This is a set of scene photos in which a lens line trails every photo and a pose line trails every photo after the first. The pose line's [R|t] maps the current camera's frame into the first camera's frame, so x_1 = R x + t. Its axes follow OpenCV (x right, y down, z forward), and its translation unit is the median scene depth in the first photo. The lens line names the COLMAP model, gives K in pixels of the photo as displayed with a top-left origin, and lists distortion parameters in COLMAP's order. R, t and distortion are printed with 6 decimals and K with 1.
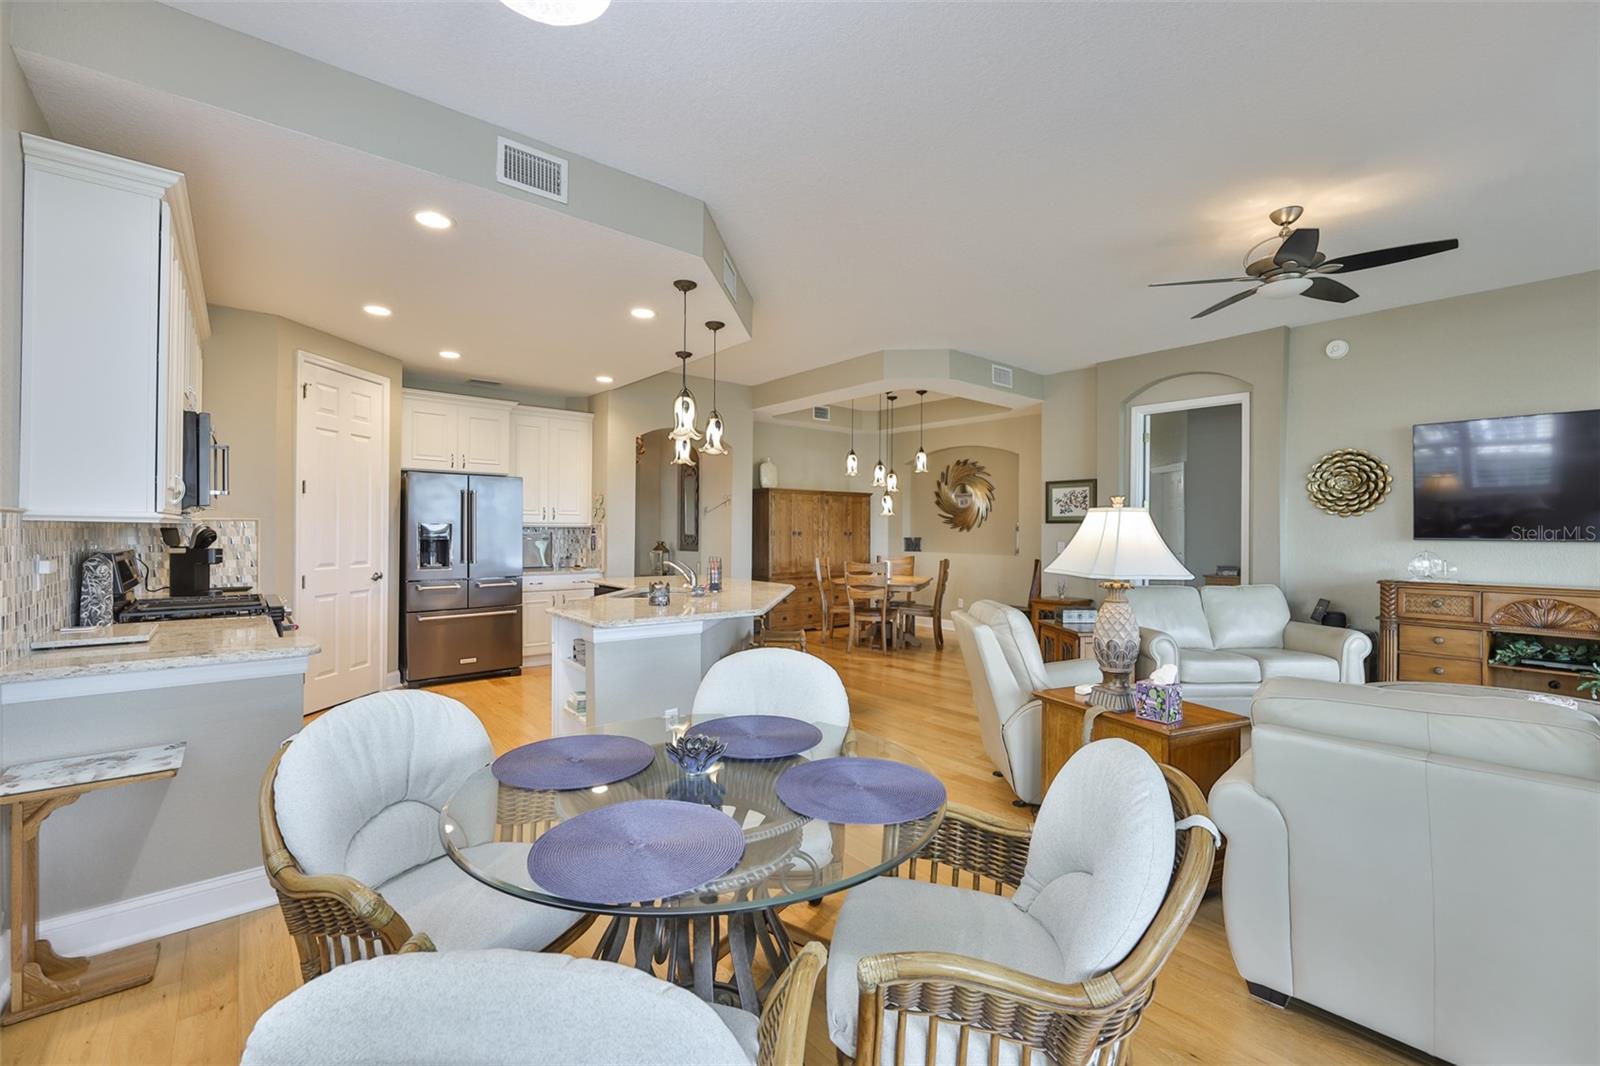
lens RADIAL K [[682.3, 0, 796.1], [0, 682.3, 533.4], [0, 0, 1]] dist [-0.000790, 0.000426]
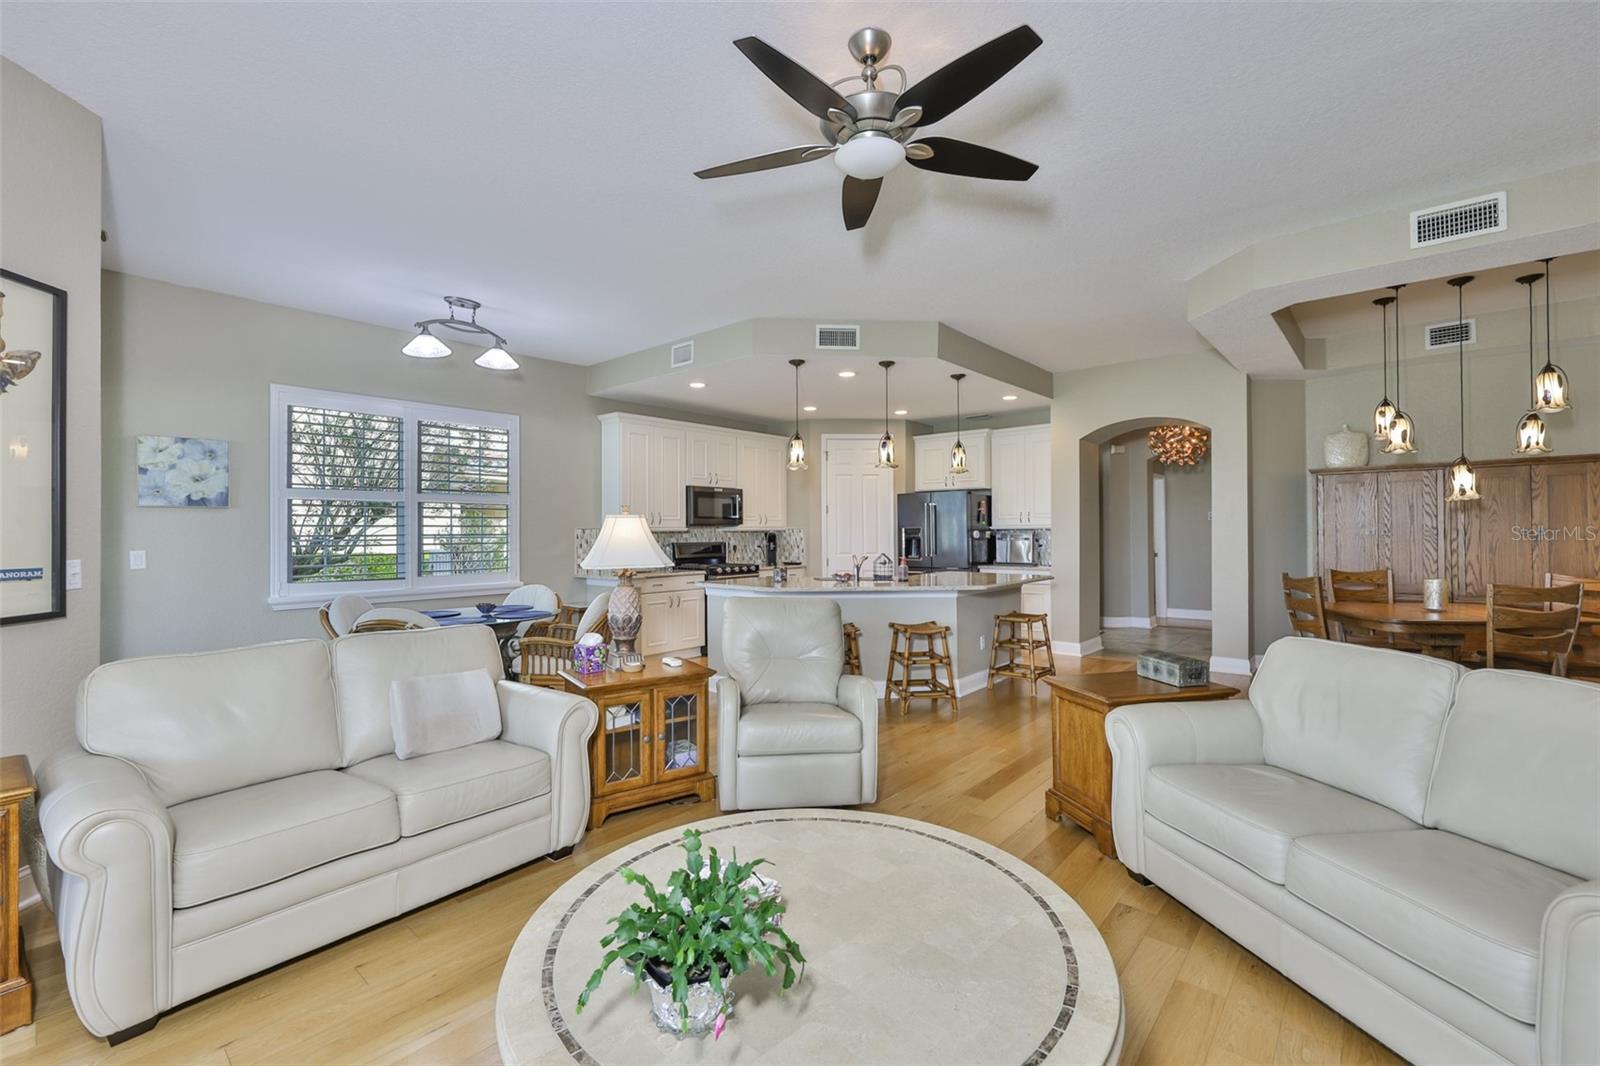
lens RADIAL K [[678.7, 0, 797.7], [0, 678.7, 526.7], [0, 0, 1]] dist [-0.001366, 0.000146]
pose [[0.165258, -0.014179, -0.986148, 0.785090], [0.003091, 0.999899, -0.013859, 0.002130], [0.986245, -0.000758, 0.165285, 0.482300]]
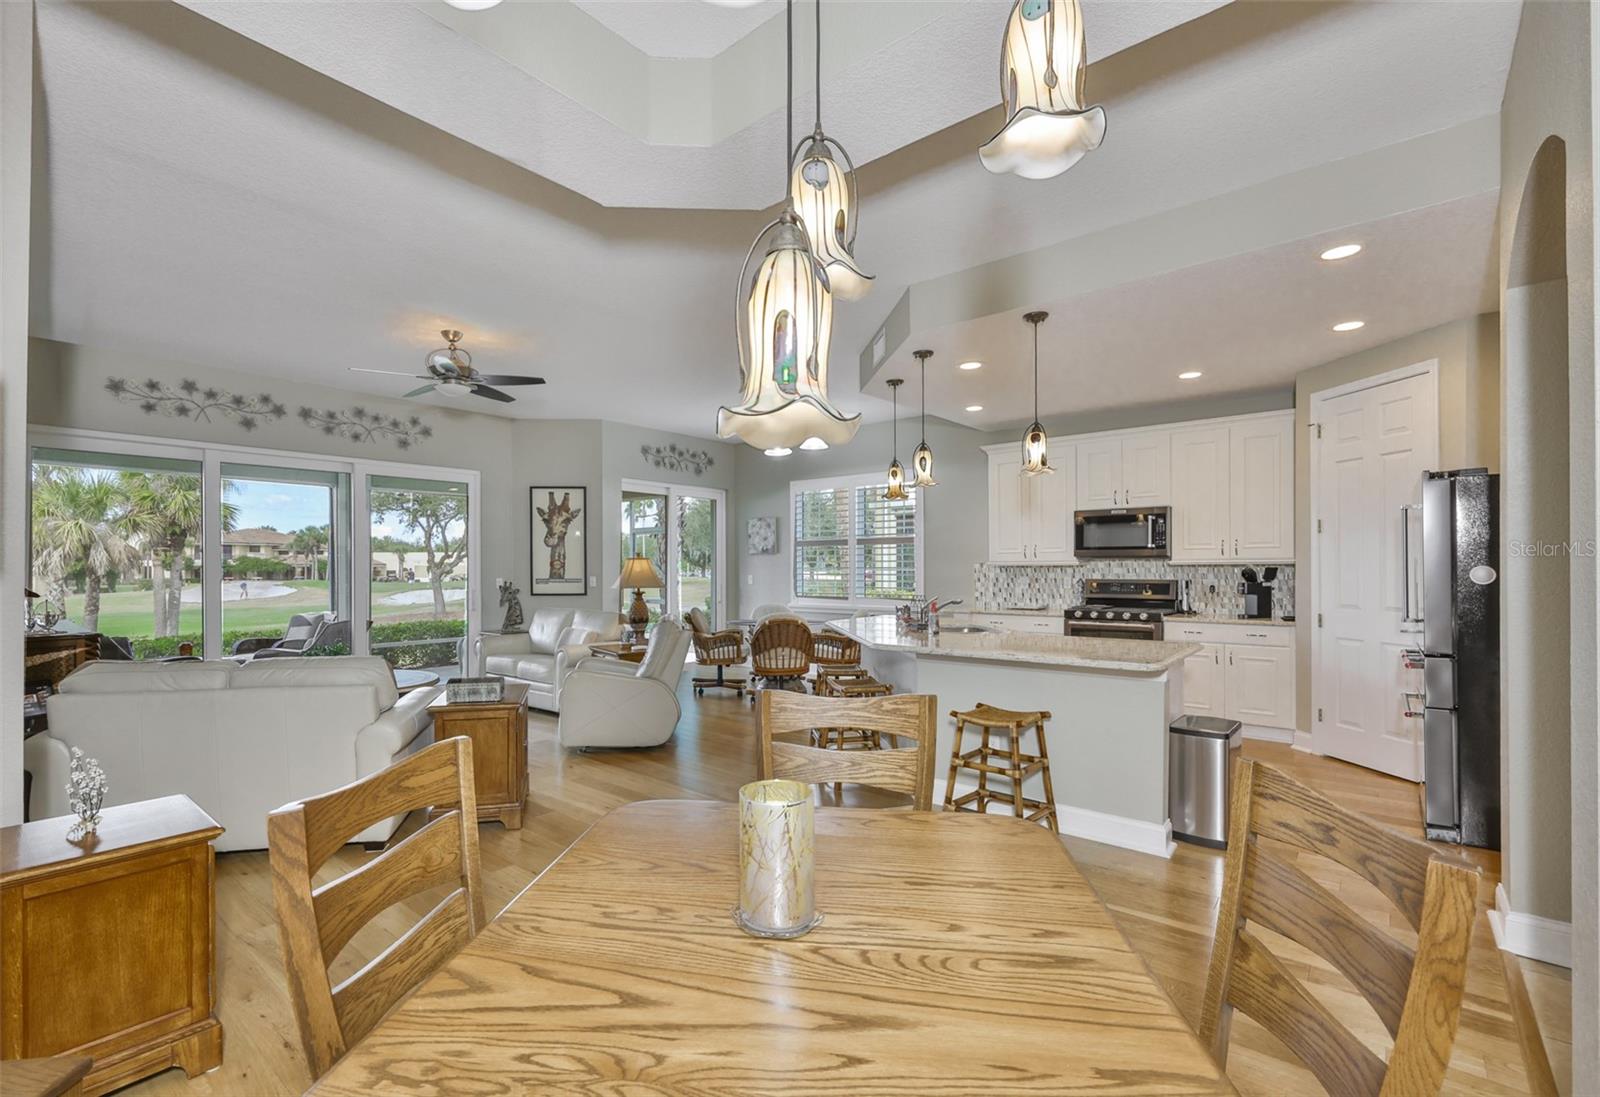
lens RADIAL K [[746.2, 0, 746.5], [0, 746.2, 569.7], [0, 0, 1]] dist [0.000711, 0.000002]
pose [[-0.987283, -0.002820, -0.158950, 0.226042], [-0.003545, 0.999985, 0.004280, -0.003882], [0.158935, 0.004789, -0.987277, 1.508190]]
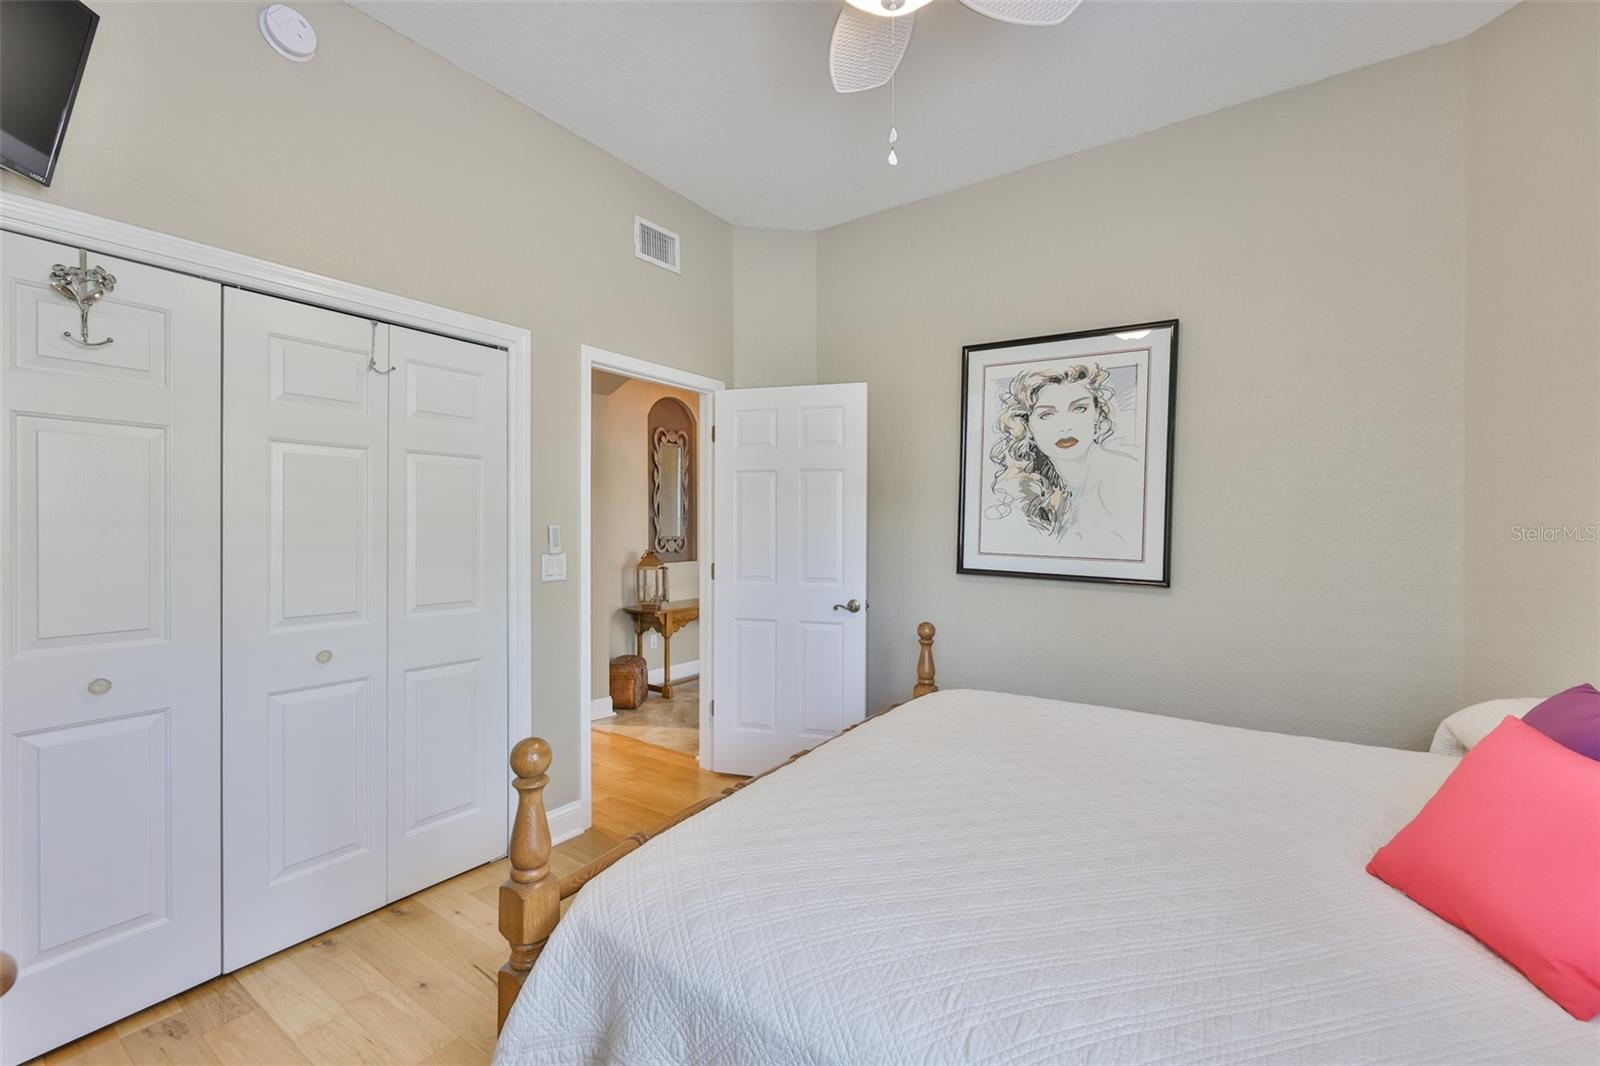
lens RADIAL K [[678.7, 0, 797.7], [0, 678.7, 526.7], [0, 0, 1]] dist [-0.001366, 0.000146]
pose [[-0.294490, -0.012162, 0.955577, -1.208758], [-0.003077, 0.999926, 0.011778, -0.023275], [-0.955650, 0.000528, -0.294506, 1.629001]]
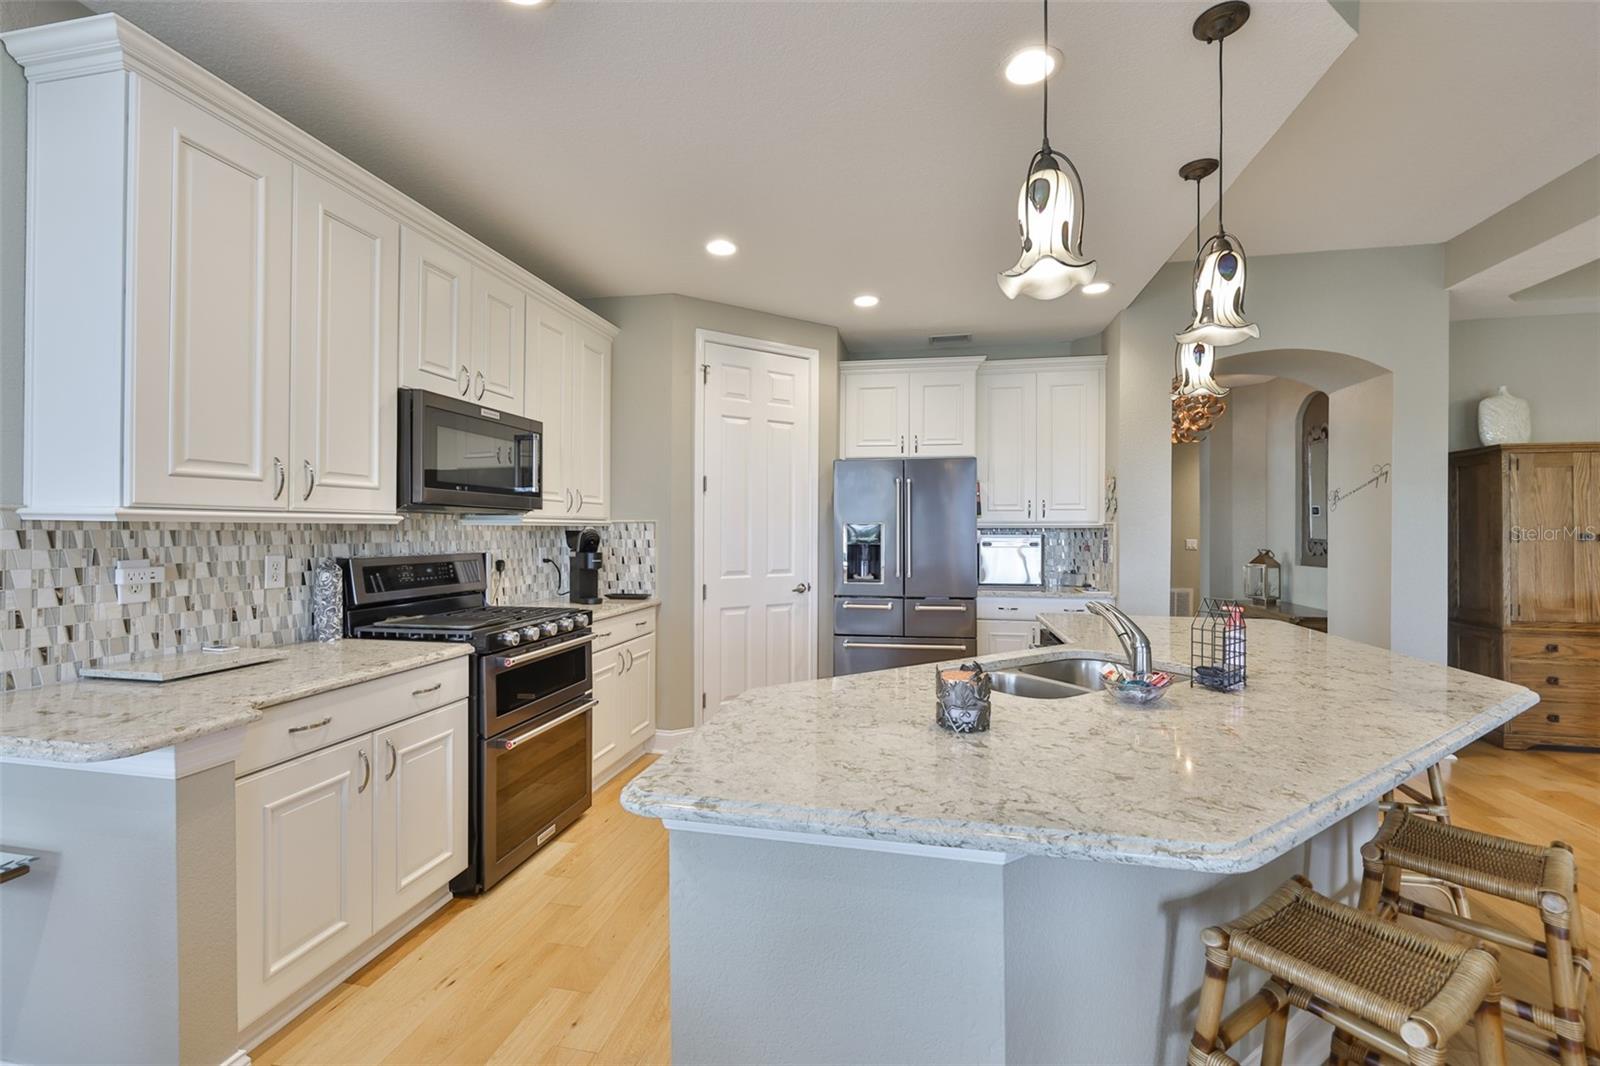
lens RADIAL K [[675.5, 0, 799.5], [0, 675.5, 529.1], [0, 0, 1]] dist [-0.002535, -0.000058]
pose [[0.630706, -0.006118, -0.775997, 0.023791], [-0.001737, 0.999955, -0.009296, -0.001223], [0.776020, 0.007211, 0.630668, 0.418812]]
